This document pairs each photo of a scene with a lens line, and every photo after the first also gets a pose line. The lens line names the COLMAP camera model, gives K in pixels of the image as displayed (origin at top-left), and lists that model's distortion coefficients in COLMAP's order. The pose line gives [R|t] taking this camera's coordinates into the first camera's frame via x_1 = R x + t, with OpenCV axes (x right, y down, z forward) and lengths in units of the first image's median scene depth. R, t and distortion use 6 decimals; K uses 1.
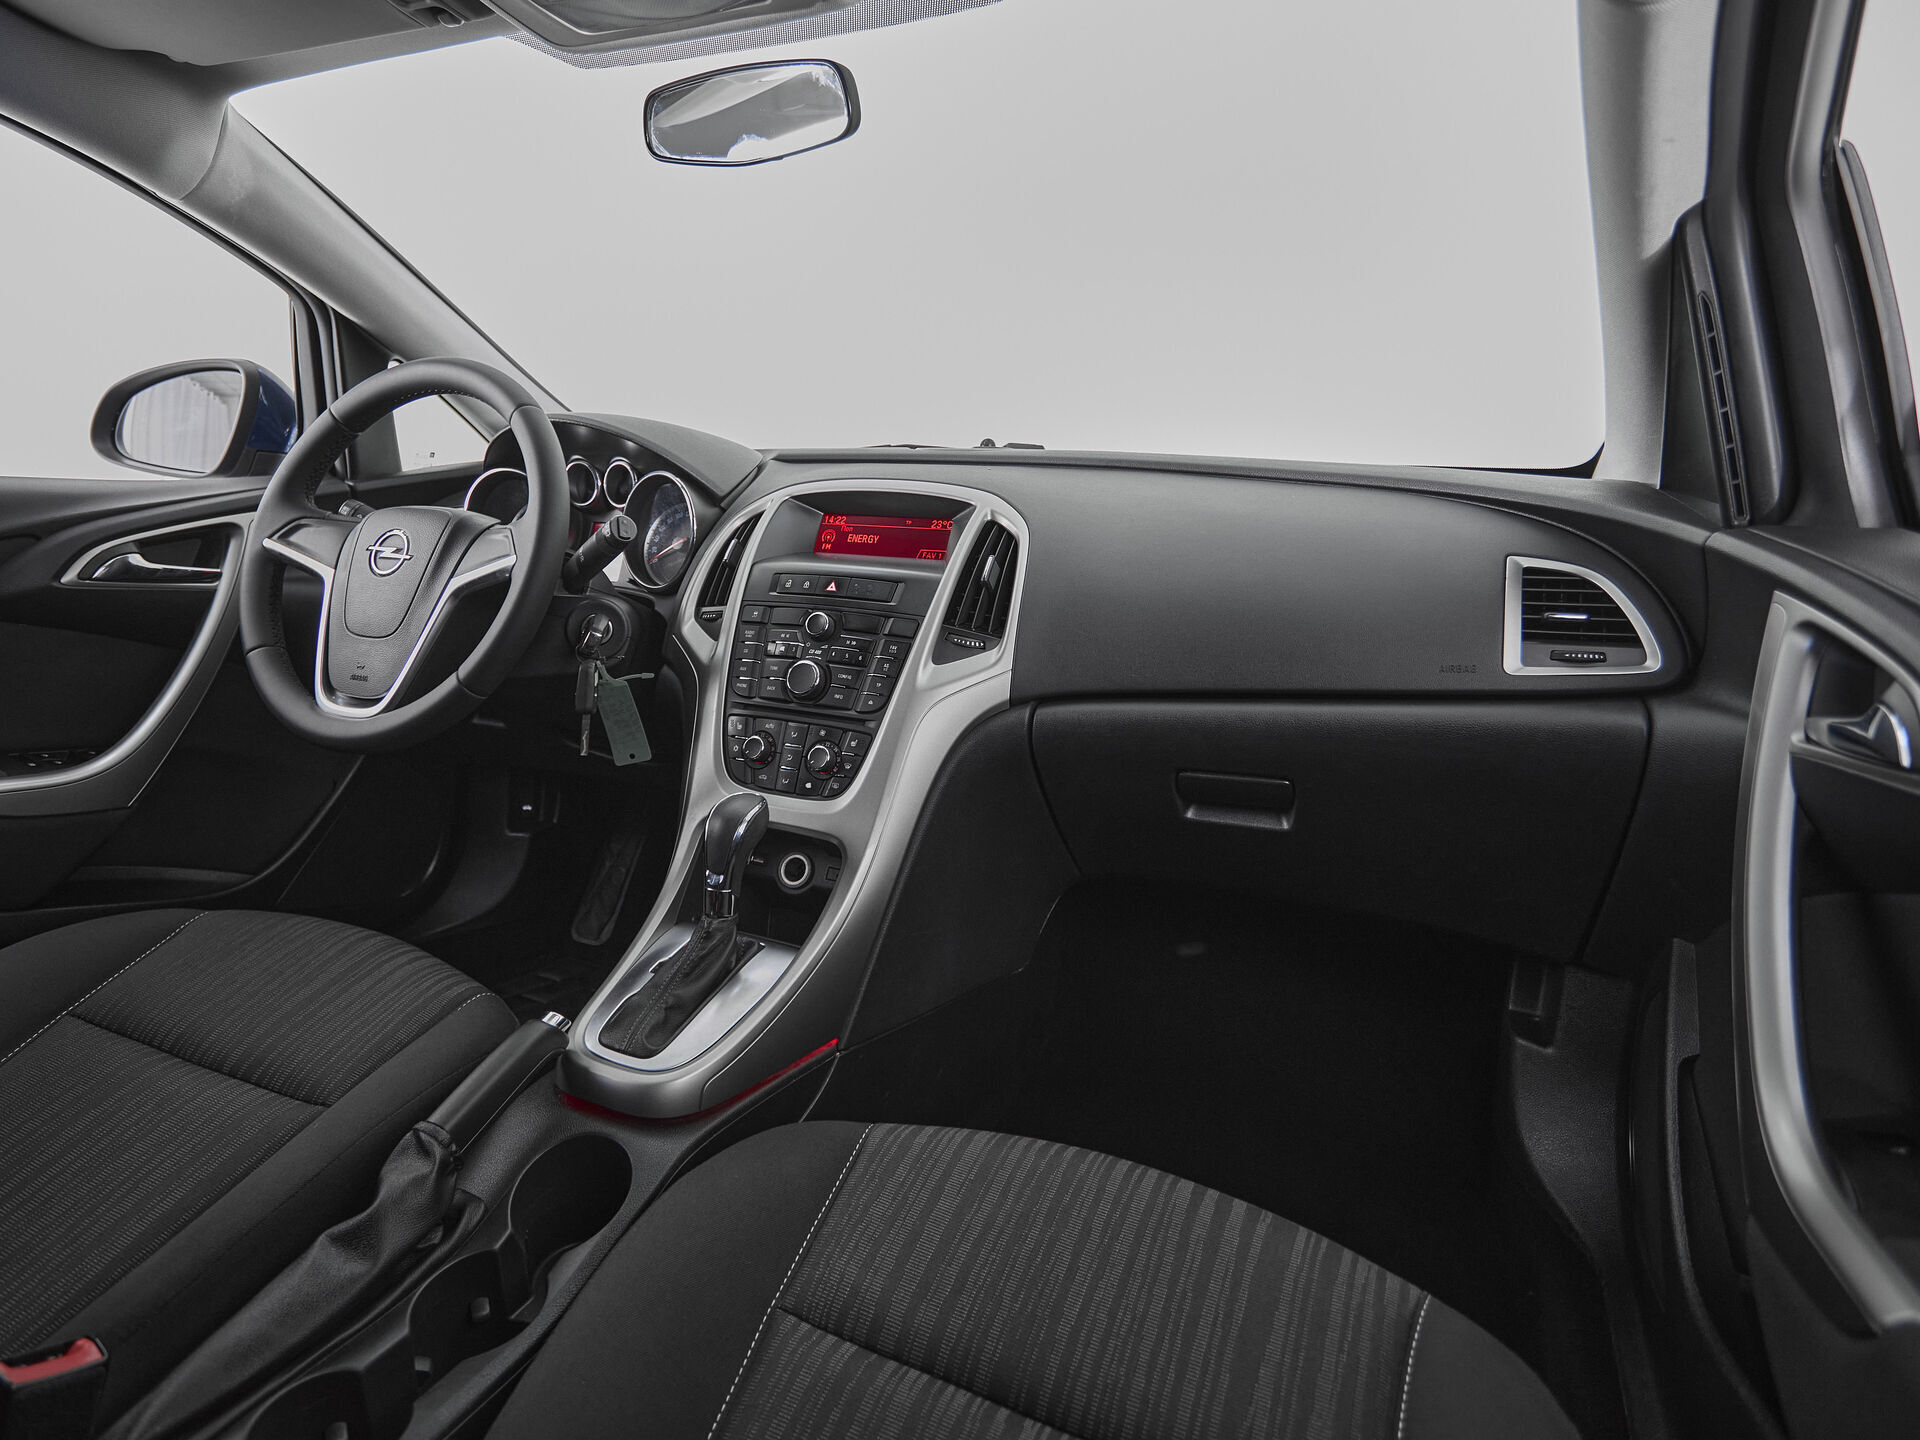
lens RADIAL K [[1074.8, 0, 902.4], [0, 1074.8, 674.1], [0, 0, 1]] dist [-0.000761, -0.000405]
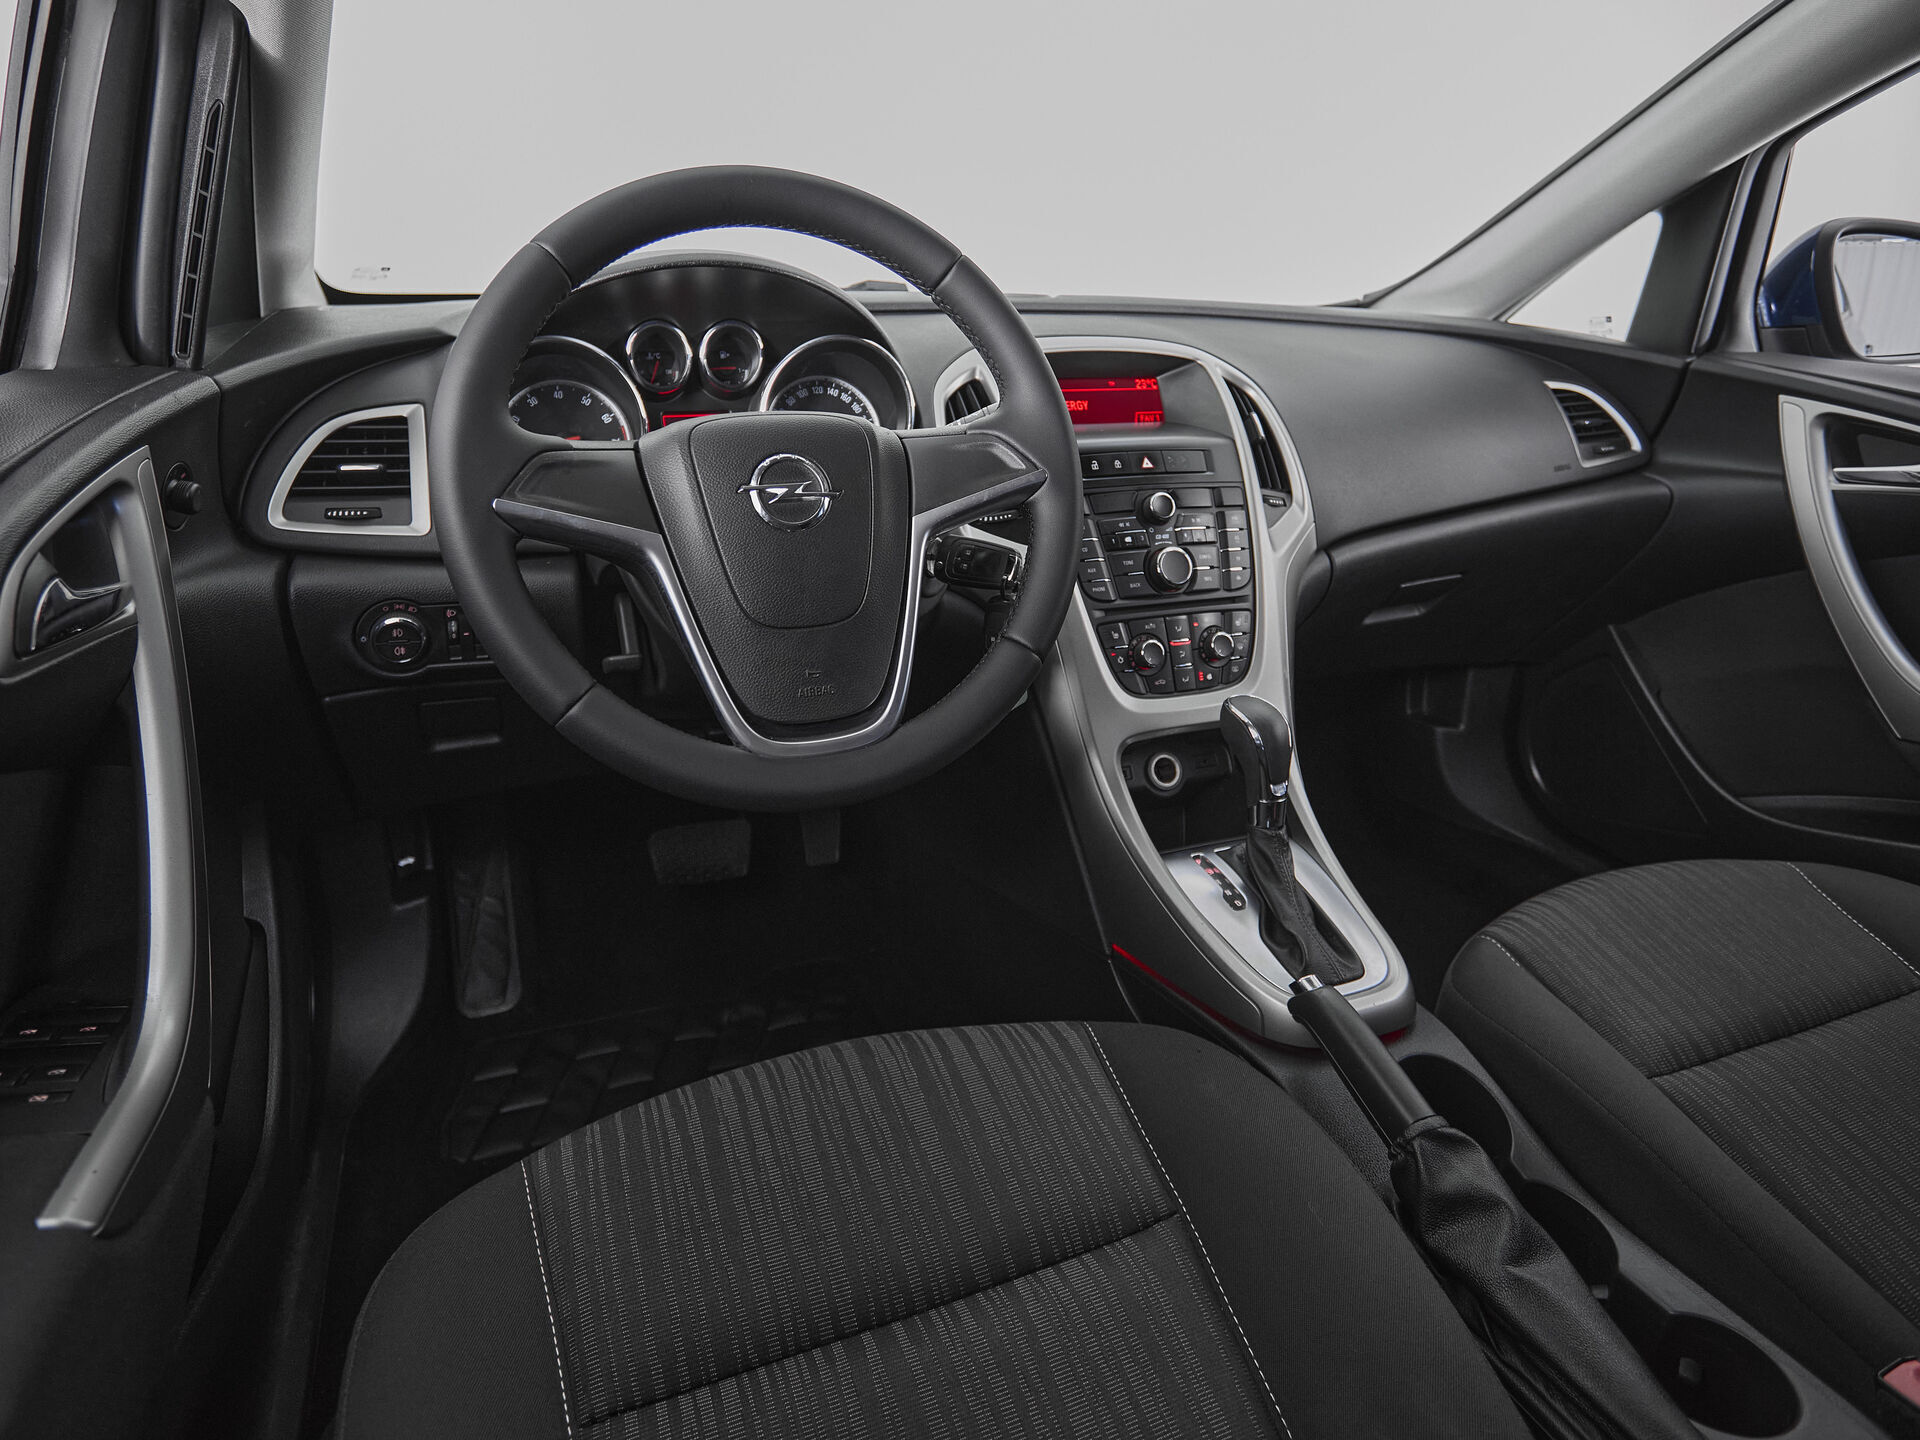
lens RADIAL K [[1114.6, 0, 957.5], [0, 1114.6, 663.3], [0, 0, 1]] dist [0.001003, 0.000709]
pose [[0.680835, -0.243926, 0.690625, -0.916025], [0.137621, 0.968724, 0.206480, -0.141616], [-0.719391, -0.045534, 0.693111, 0.478467]]
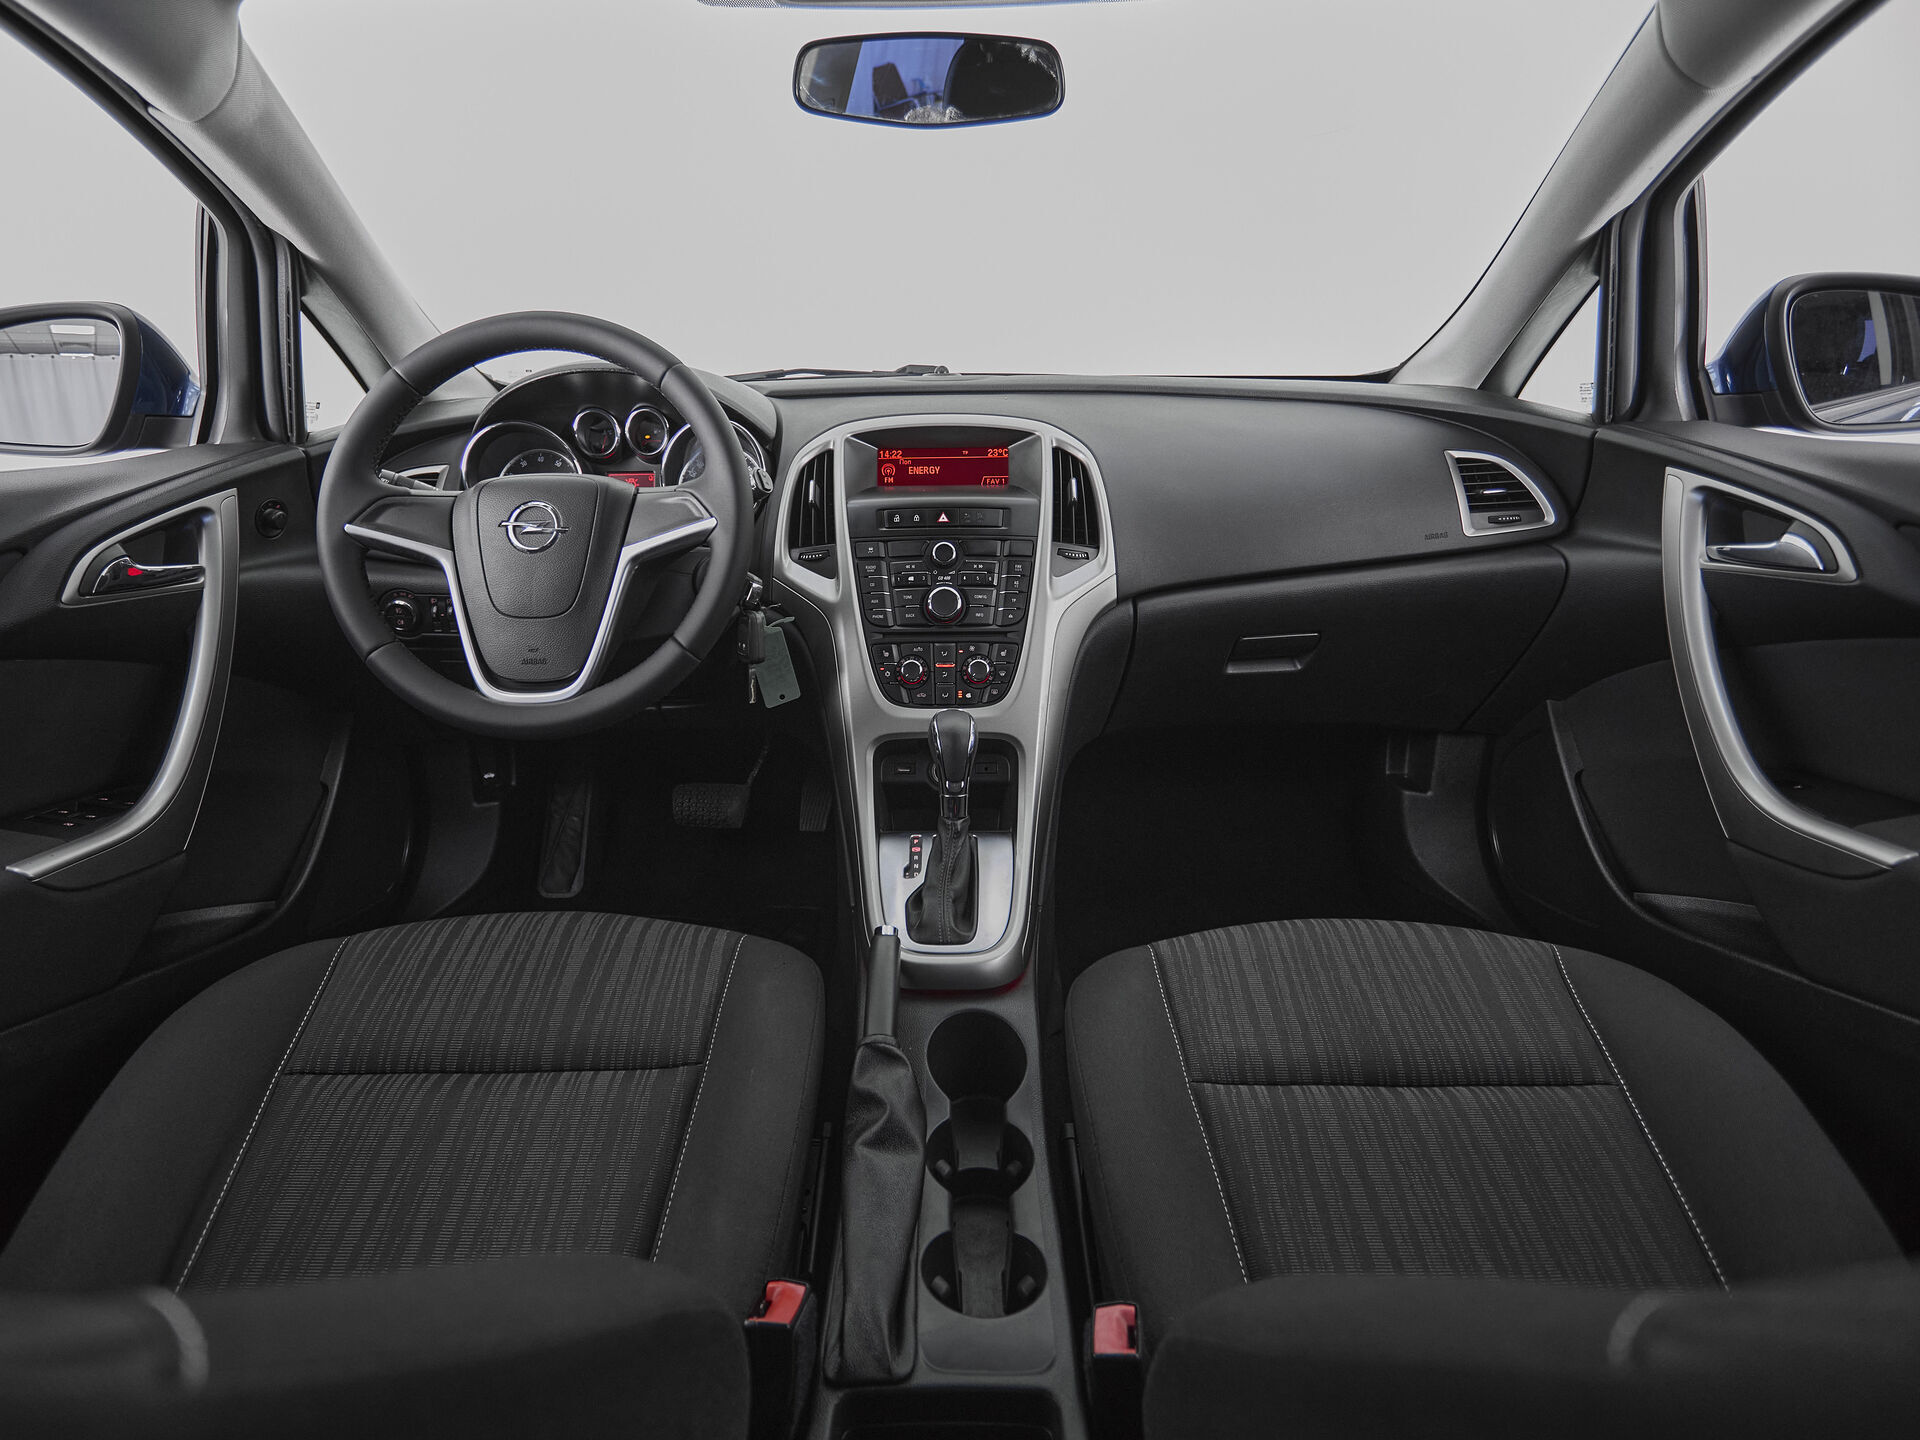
lens RADIAL K [[1040.4, 0, 925.8], [0, 1040.4, 688.8], [0, 0, 1]] dist [0.003271, 0.000206]
pose [[0.910530, -0.158792, 0.381734, -0.550612], [0.111795, 0.983470, 0.142441, -0.066171], [-0.398042, -0.087021, 0.913230, 0.007456]]
